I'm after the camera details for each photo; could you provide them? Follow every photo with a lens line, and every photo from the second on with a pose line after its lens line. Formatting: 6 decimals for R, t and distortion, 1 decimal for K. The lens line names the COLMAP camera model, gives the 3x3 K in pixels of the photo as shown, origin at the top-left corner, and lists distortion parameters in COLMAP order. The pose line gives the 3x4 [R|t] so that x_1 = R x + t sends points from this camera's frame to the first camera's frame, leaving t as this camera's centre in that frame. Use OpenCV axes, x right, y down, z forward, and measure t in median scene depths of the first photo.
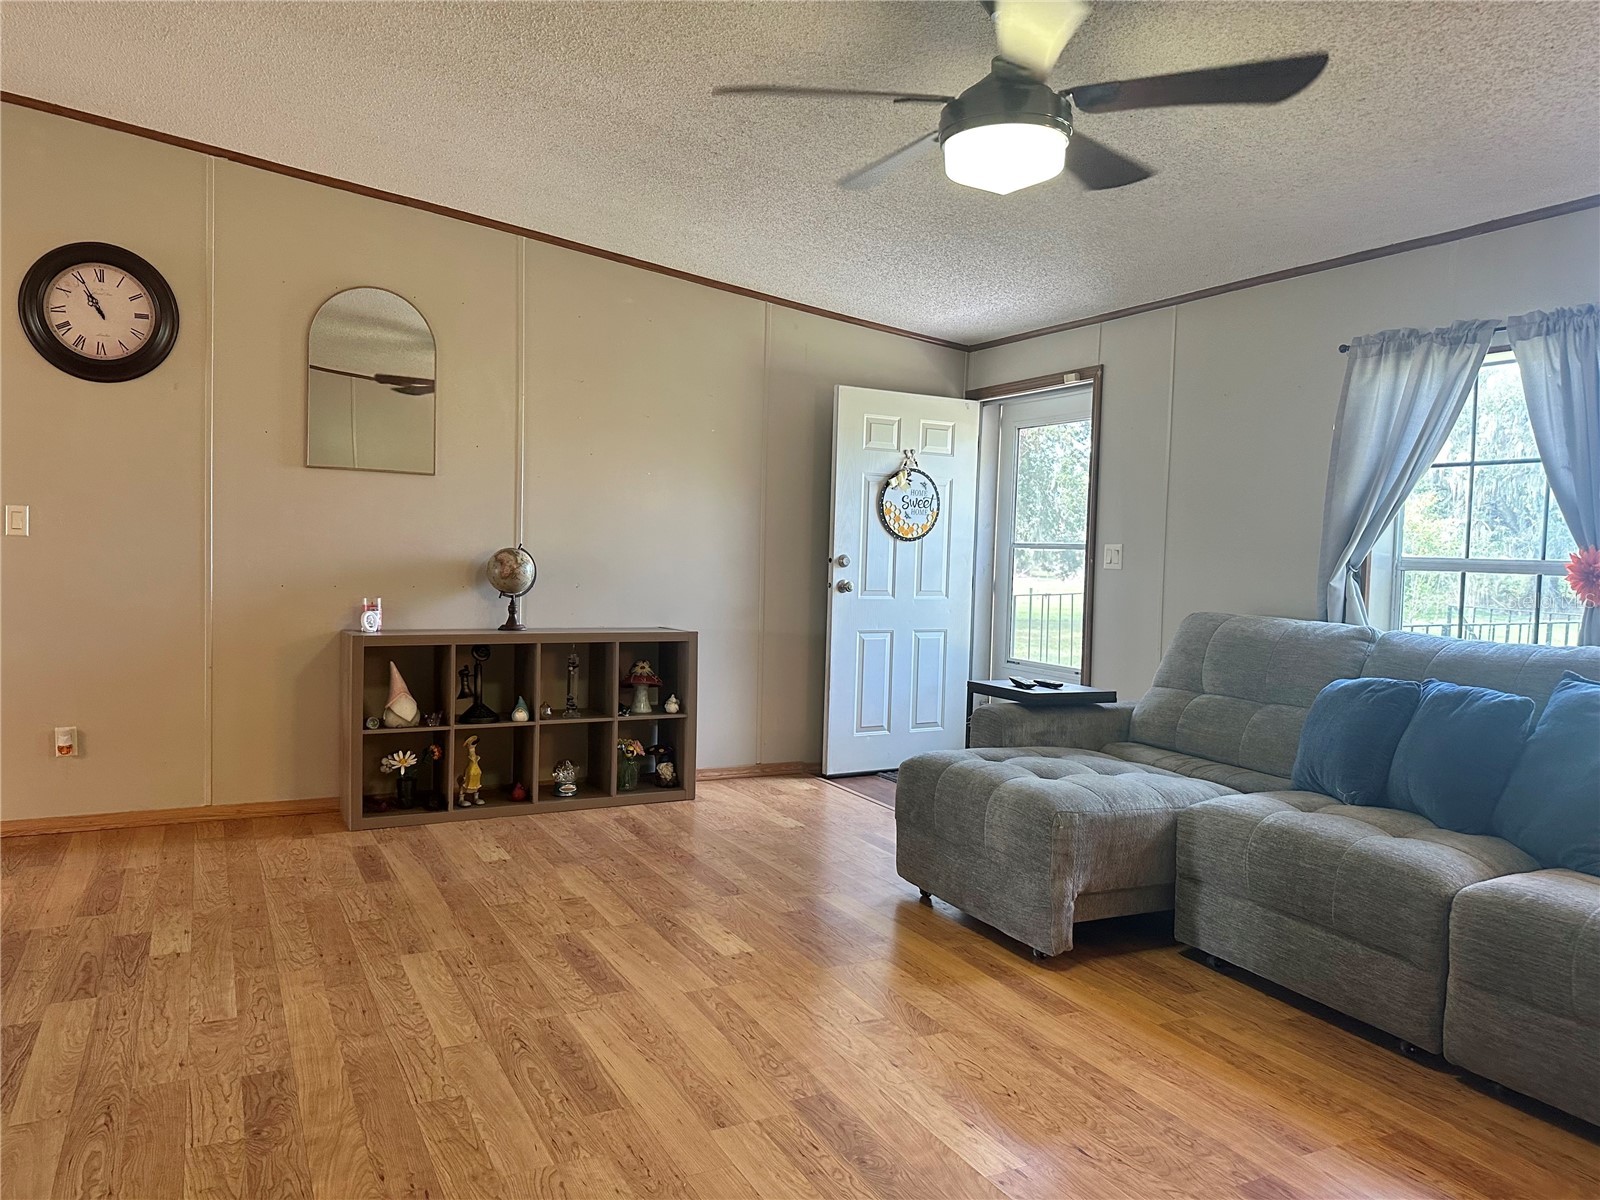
lens RADIAL K [[1141.4, 0, 800.0], [0, 1141.4, 600.0], [0, 0, 1]] dist [0.011218, -0.007933]
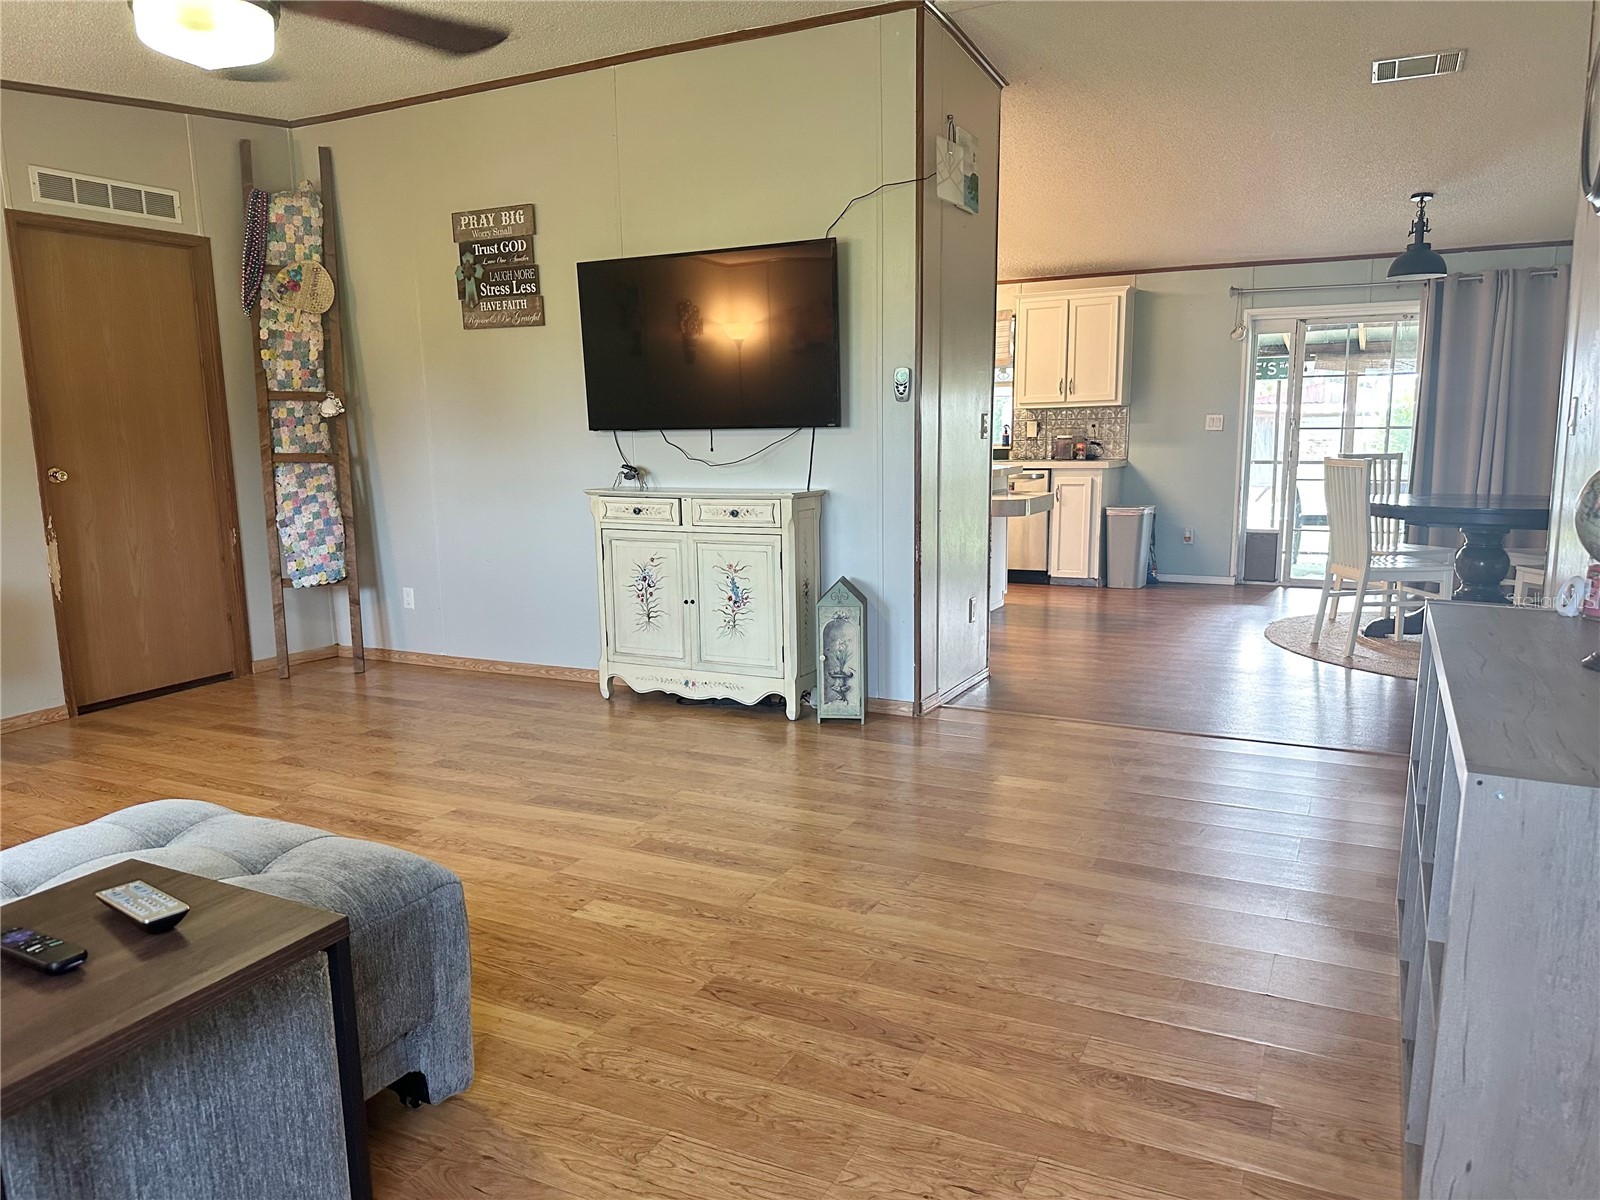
lens RADIAL K [[1117.7, 0, 809.1], [0, 1117.7, 606.5], [0, 0, 1]] dist [0.122013, -0.184274]
pose [[-0.813425, 0.078970, -0.576285, 0.350691], [-0.034772, 0.982367, 0.183698, -0.104603], [0.580630, 0.169463, -0.796336, 2.118937]]
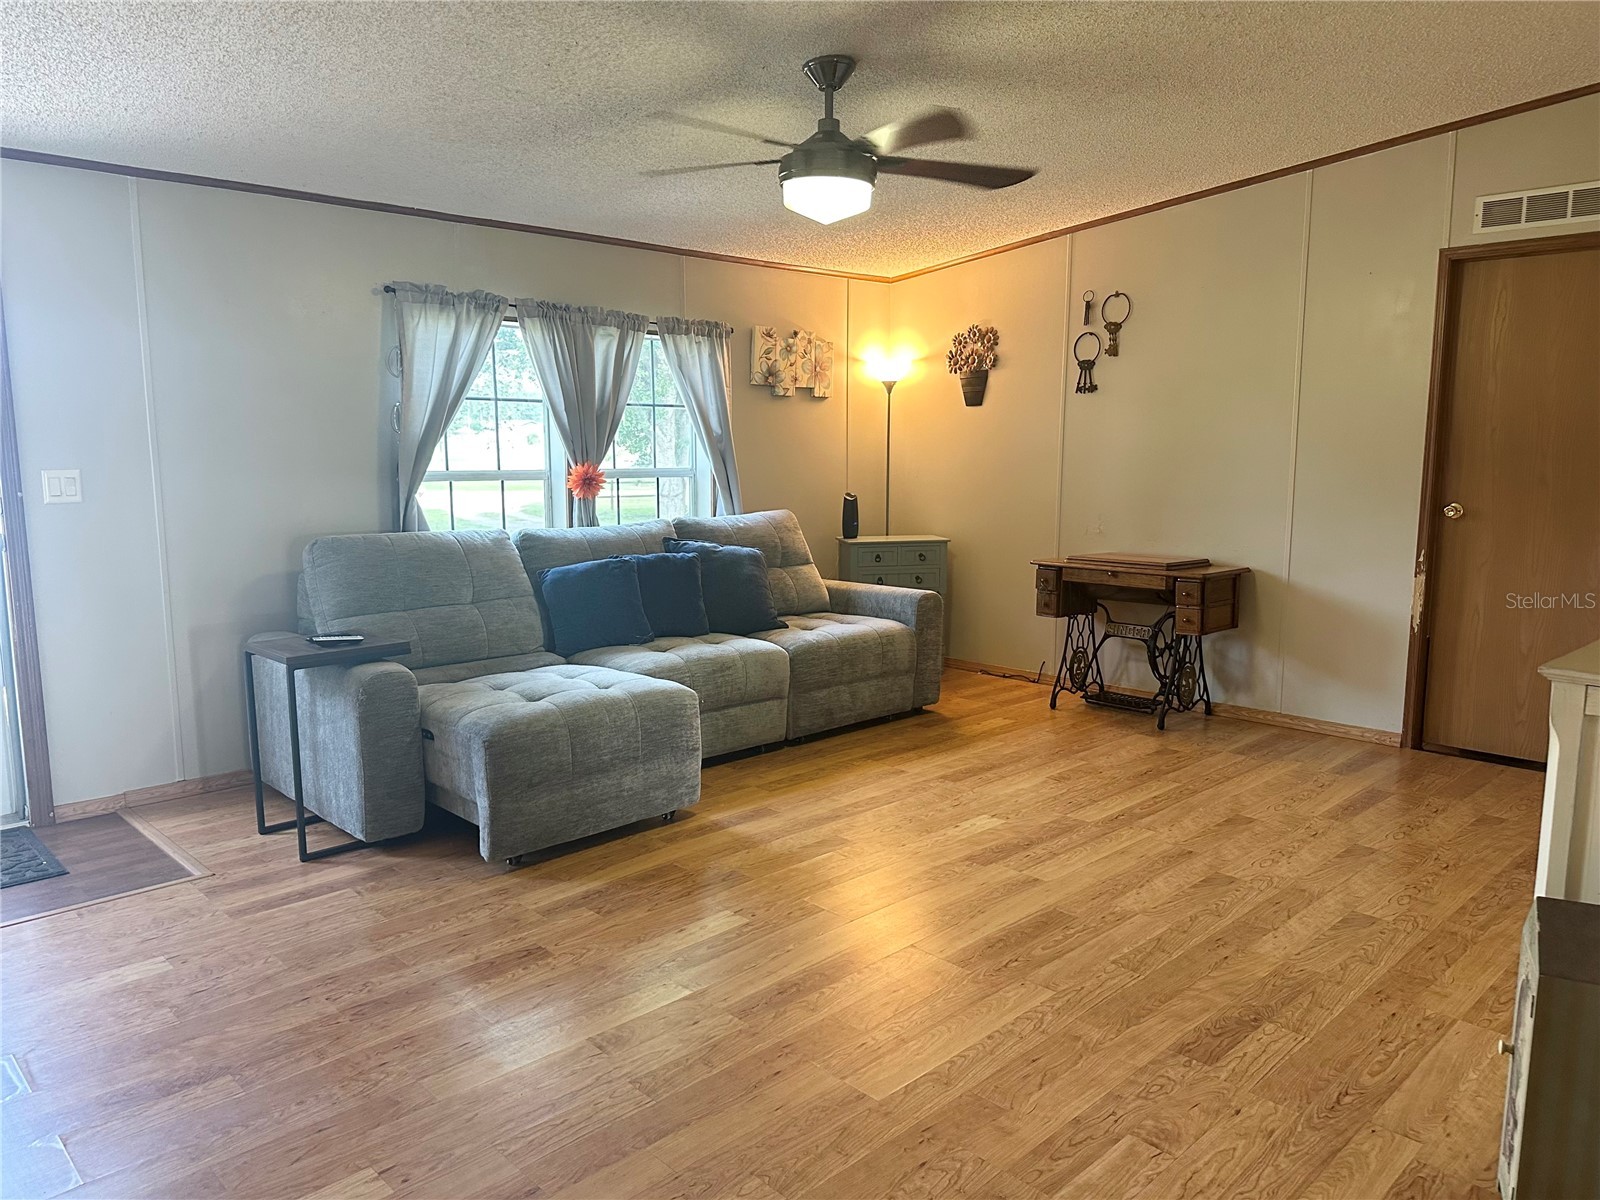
lens RADIAL K [[1127.3, 0, 803.2], [0, 1127.3, 599.4], [0, 0, 1]] dist [0.040546, -0.047514]
pose [[-0.287518, -0.166072, 0.943268, -1.139672], [0.036374, 0.982249, 0.184022, -0.165139], [-0.957084, 0.087220, -0.276373, 1.434283]]
